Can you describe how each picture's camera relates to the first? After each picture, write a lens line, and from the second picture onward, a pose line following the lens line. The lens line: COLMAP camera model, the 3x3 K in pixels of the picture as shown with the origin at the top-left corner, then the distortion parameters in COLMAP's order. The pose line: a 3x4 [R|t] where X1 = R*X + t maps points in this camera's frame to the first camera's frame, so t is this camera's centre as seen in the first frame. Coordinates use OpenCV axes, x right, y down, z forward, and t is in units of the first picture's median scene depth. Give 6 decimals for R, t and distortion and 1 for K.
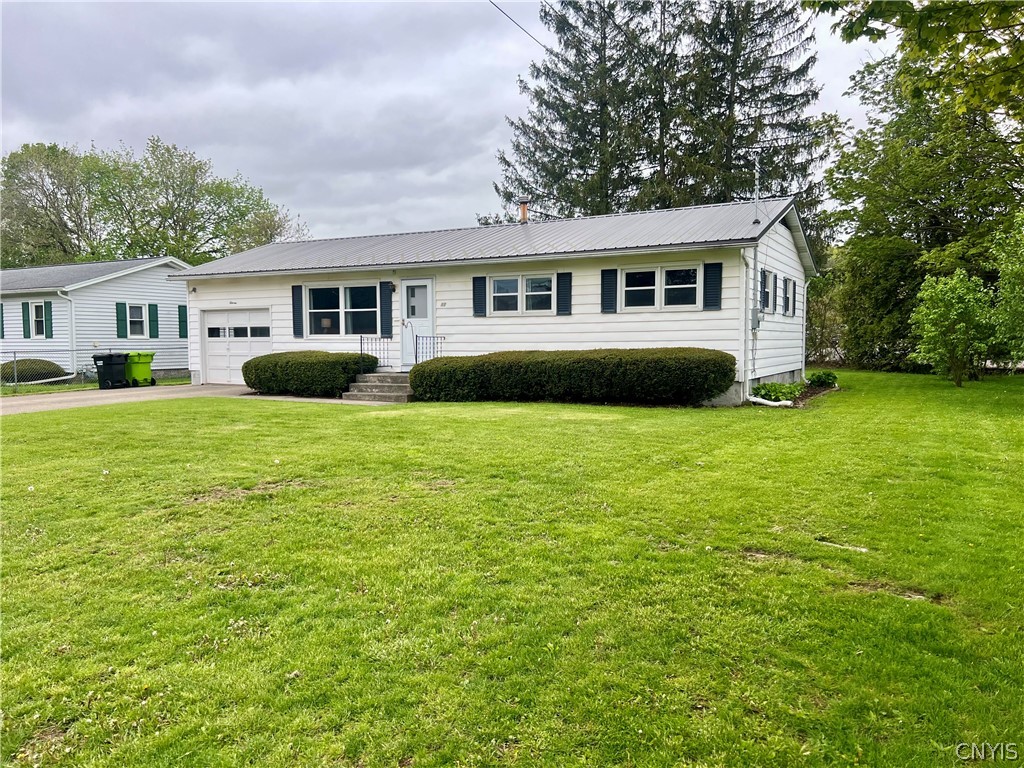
lens RADIAL K [[767.7, 0, 512.0], [0, 767.7, 384.0], [0, 0, 1]] dist [0.076793, -0.069629]
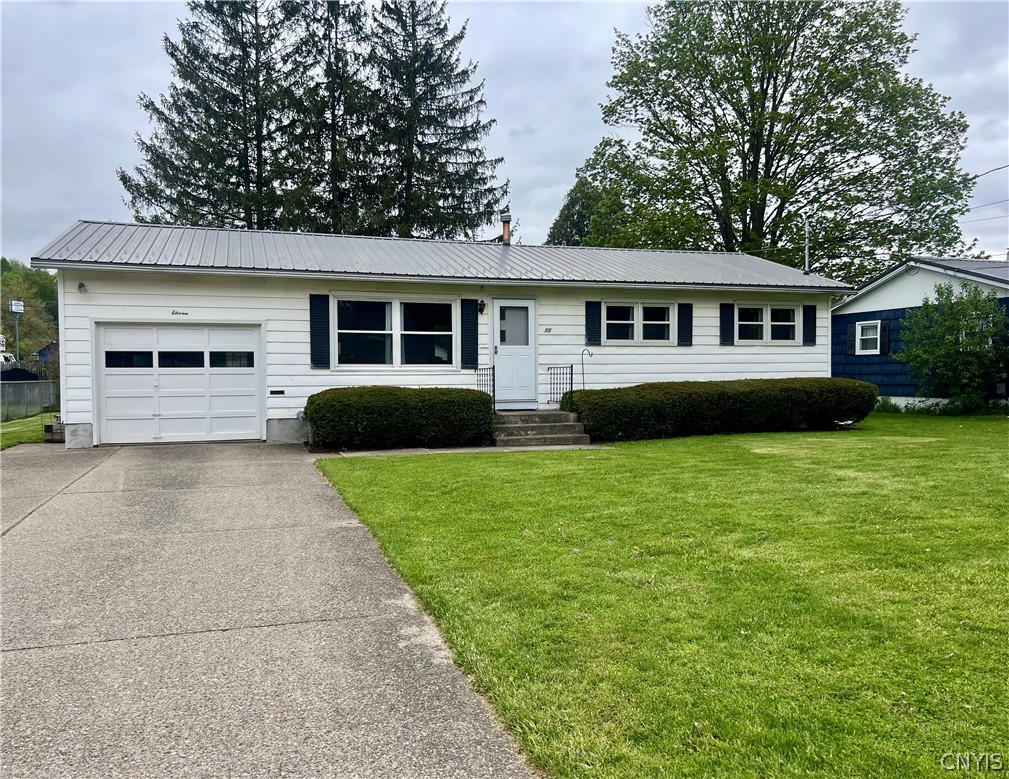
lens RADIAL K [[790.9, 0, 504.5], [0, 790.9, 389.5], [0, 0, 1]] dist [0.056974, -0.003047]
pose [[0.701310, -0.012113, 0.712753, -0.737775], [0.043390, 0.998727, -0.025721, -0.015902], [-0.711534, 0.048965, 0.700943, 0.406226]]
